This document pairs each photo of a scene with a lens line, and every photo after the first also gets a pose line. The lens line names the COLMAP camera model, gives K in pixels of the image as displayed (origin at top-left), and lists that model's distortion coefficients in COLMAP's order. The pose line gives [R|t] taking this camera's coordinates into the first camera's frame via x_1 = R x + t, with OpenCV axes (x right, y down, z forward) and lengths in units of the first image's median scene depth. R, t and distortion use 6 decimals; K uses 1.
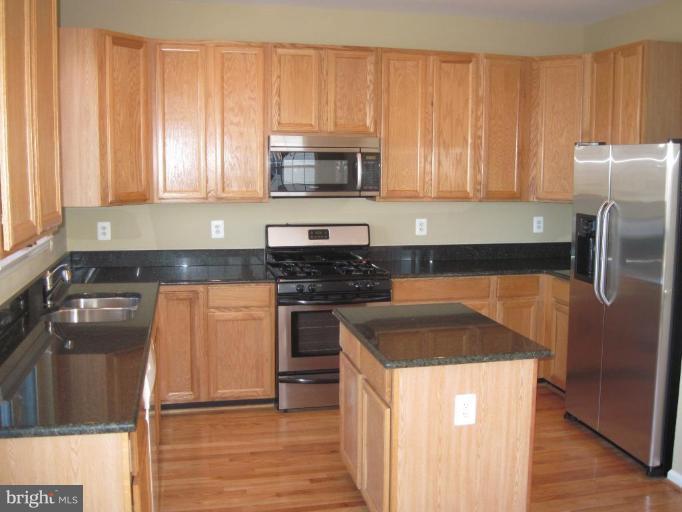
lens RADIAL K [[696.1, 0, 336.8], [0, 696.1, 246.1], [0, 0, 1]] dist [-0.103960, 0.002127]
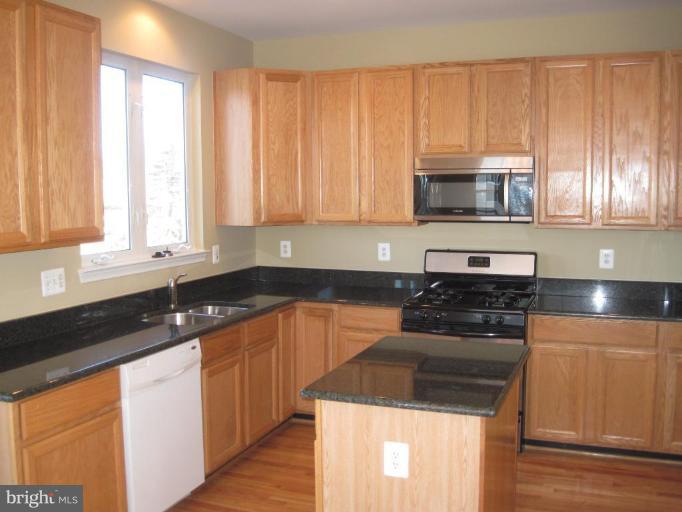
lens RADIAL K [[696.1, 0, 336.8], [0, 696.1, 246.1], [0, 0, 1]] dist [-0.103960, 0.002127]
pose [[0.828359, 0.034308, -0.559146, 0.357176], [-0.055981, 0.998196, -0.021686, -0.007247], [0.557394, 0.049265, 0.828785, 0.126119]]
